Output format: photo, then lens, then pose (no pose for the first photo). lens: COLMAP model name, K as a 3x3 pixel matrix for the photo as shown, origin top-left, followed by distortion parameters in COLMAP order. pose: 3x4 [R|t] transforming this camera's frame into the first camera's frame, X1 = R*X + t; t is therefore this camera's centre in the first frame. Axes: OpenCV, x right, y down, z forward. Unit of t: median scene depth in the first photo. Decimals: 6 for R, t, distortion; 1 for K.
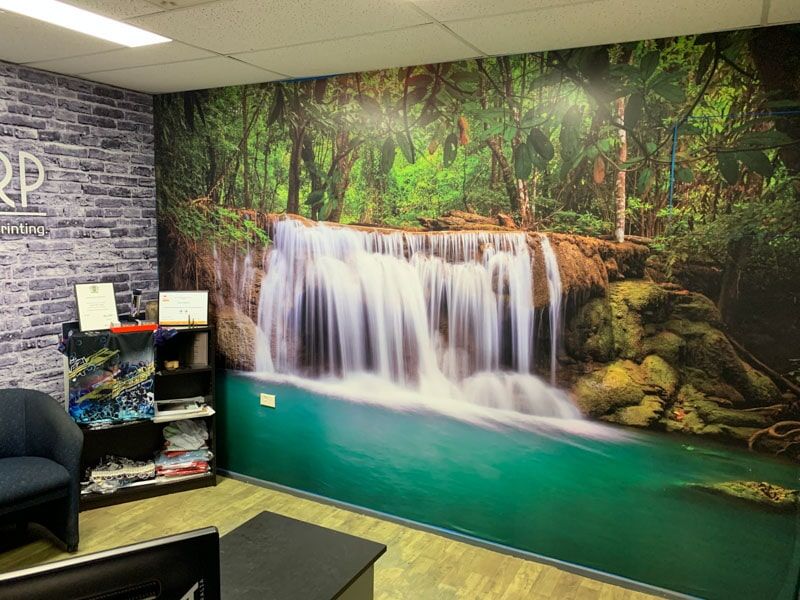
lens RADIAL K [[621.8, 0, 400.0], [0, 621.8, 300.0], [0, 0, 1]] dist [0.104748, -0.129815]
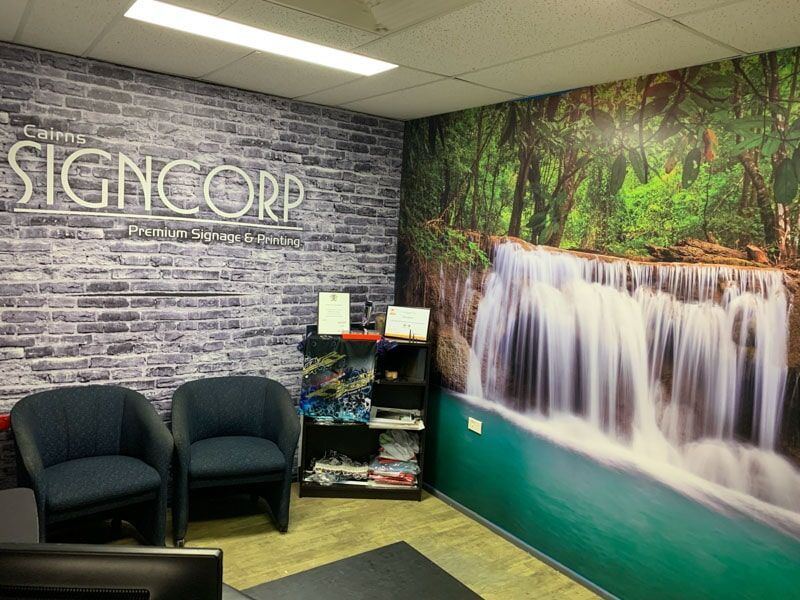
lens RADIAL K [[621.8, 0, 400.0], [0, 621.8, 300.0], [0, 0, 1]] dist [0.104748, -0.129815]
pose [[0.901328, 0.086082, -0.424497, 0.088869], [-0.102659, 0.994583, -0.016288, -0.007356], [0.420796, 0.058260, 0.905283, 0.063590]]
